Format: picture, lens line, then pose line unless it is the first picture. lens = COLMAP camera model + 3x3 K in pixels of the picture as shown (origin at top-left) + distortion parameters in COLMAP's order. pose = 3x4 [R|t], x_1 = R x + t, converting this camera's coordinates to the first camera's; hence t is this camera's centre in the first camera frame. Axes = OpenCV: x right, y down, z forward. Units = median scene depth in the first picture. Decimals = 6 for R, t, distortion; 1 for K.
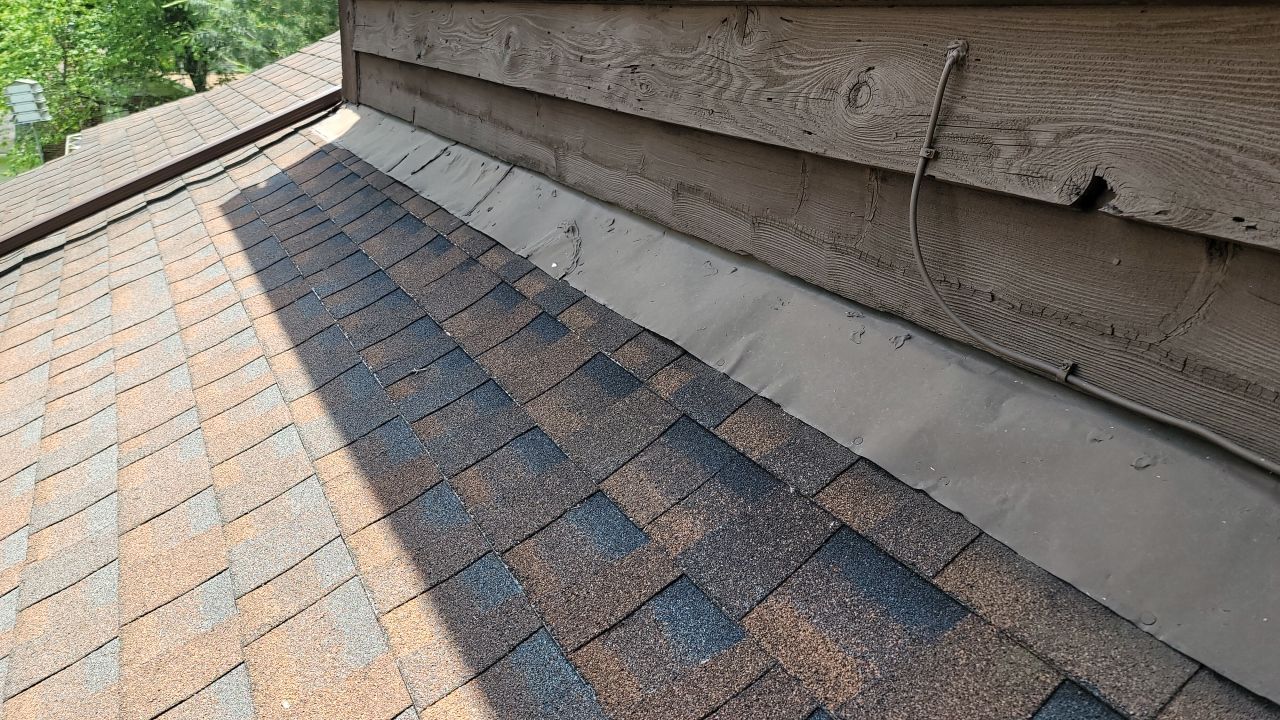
lens RADIAL K [[976.8, 0, 640.0], [0, 976.8, 360.0], [0, 0, 1]] dist [0.077867, -0.046551]
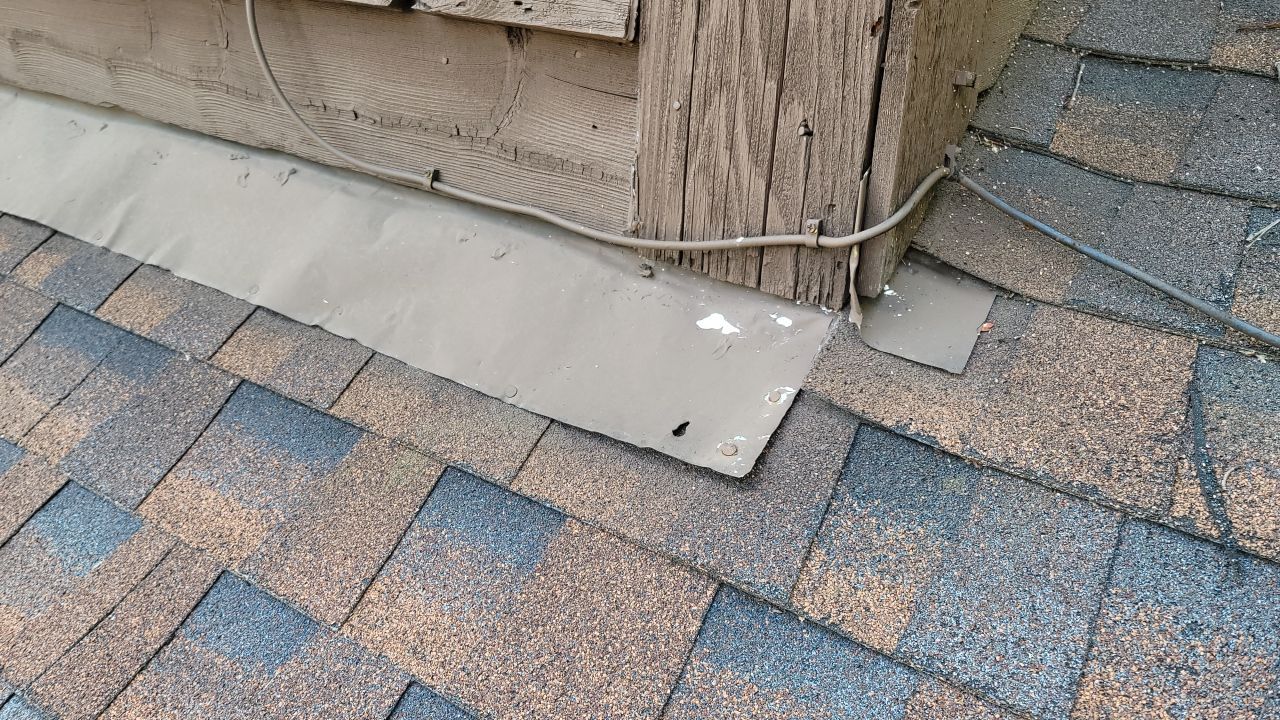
lens RADIAL K [[976.8, 0, 640.0], [0, 976.8, 360.0], [0, 0, 1]] dist [0.077867, -0.046551]
pose [[0.882859, -0.239181, 0.404168, 0.162349], [0.177375, 0.966674, 0.184607, 0.041392], [-0.434853, -0.091293, 0.895862, -0.010863]]
